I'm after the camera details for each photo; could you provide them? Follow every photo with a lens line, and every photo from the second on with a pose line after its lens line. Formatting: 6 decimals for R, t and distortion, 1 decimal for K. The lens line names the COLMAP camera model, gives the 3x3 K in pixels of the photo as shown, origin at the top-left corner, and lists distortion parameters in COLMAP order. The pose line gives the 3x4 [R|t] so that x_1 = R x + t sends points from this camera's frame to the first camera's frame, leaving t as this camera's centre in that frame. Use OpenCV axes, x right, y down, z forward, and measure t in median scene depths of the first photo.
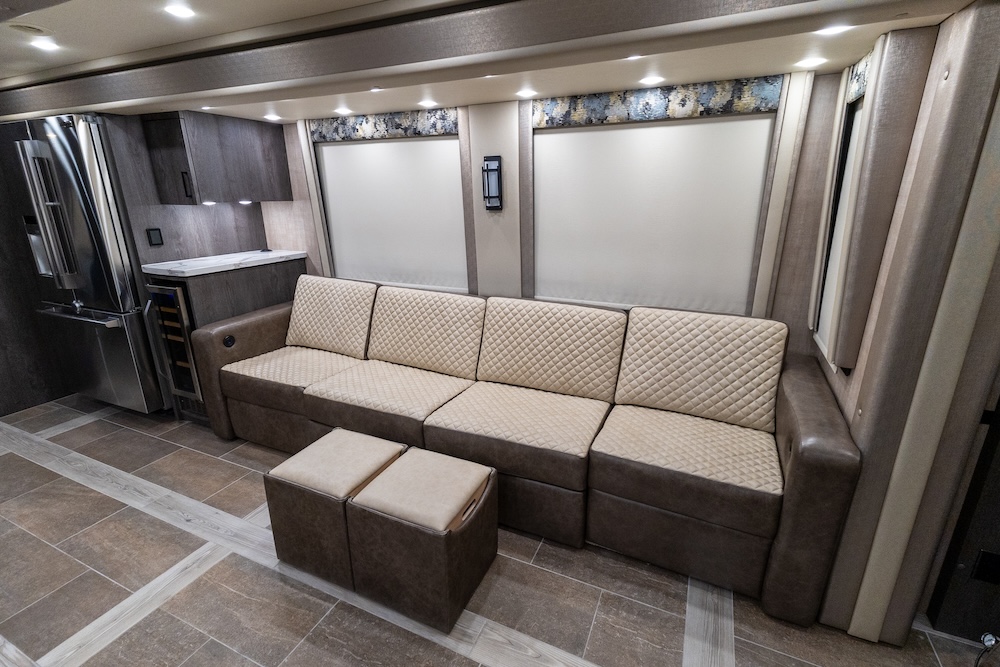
lens RADIAL K [[459.0, 0, 497.7], [0, 459.0, 332.3], [0, 0, 1]] dist [0.024556, -0.006193]
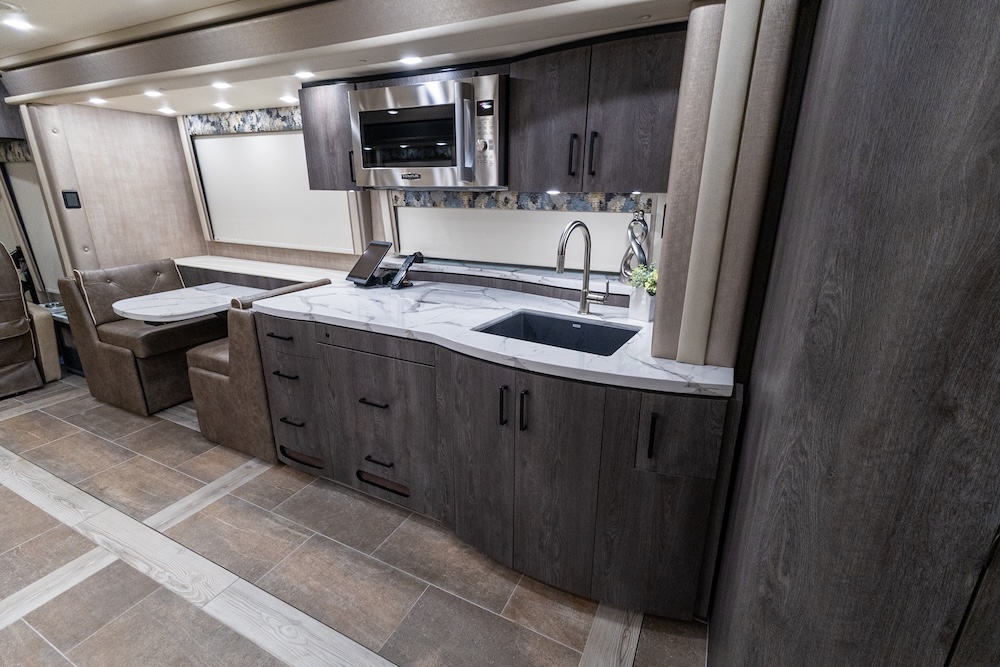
lens RADIAL K [[459.0, 0, 497.7], [0, 459.0, 332.3], [0, 0, 1]] dist [0.024556, -0.006193]
pose [[-0.999503, -0.007023, 0.030728, -1.225507], [0.011910, 0.818434, 0.574477, -0.283751], [-0.029184, 0.574558, -0.817943, 0.995349]]
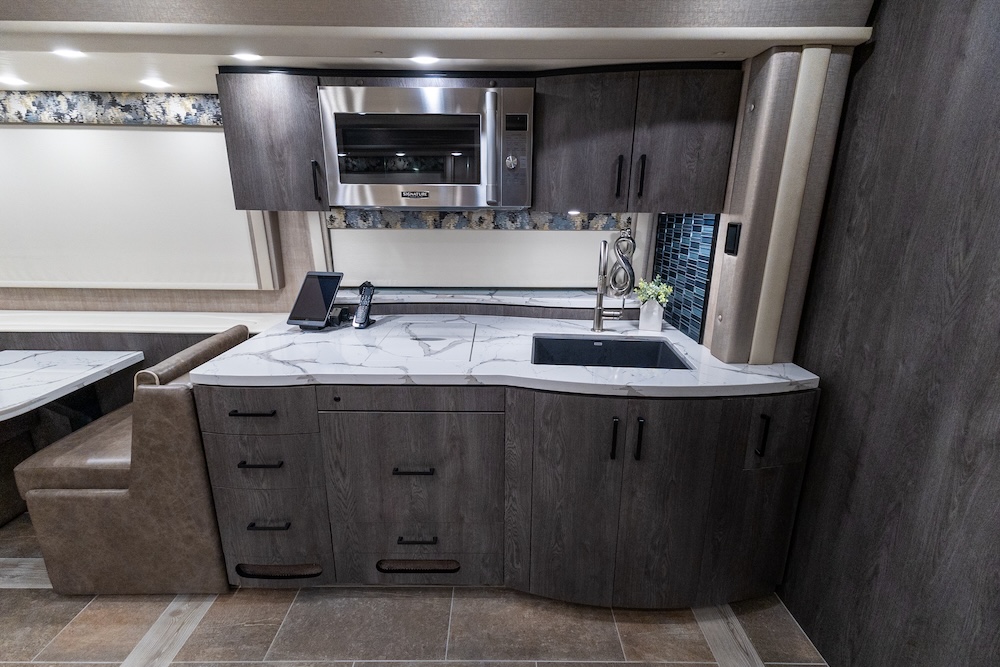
lens RADIAL K [[459.7, 0, 497.7], [0, 459.7, 332.8], [0, 0, 1]] dist [0.031576, -0.011454]
pose [[-0.904294, 0.116856, -0.410605, -0.861458], [-0.129974, 0.840787, 0.525532, -0.249376], [0.406643, 0.528603, -0.745131, 0.853369]]
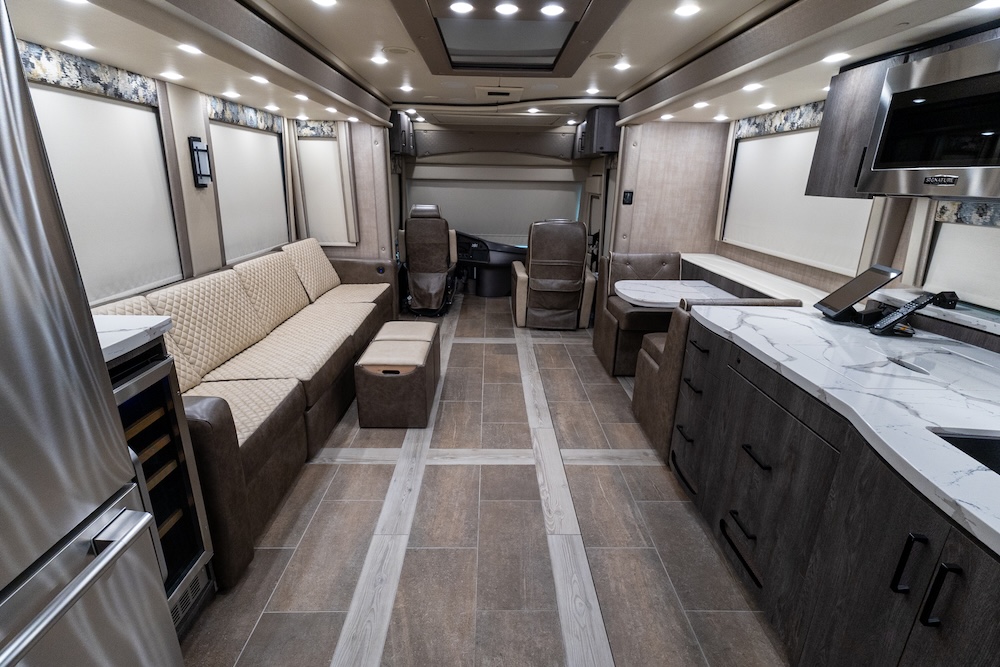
lens RADIAL K [[465.6, 0, 500.0], [0, 465.6, 333.5], [0, 0, 1]] dist [0.028276, -0.006468]
pose [[-0.442090, -0.284771, 0.850565, -1.341095], [0.253426, 0.869974, 0.422990, -0.256409], [-0.860425, 0.402555, -0.312439, 0.876003]]
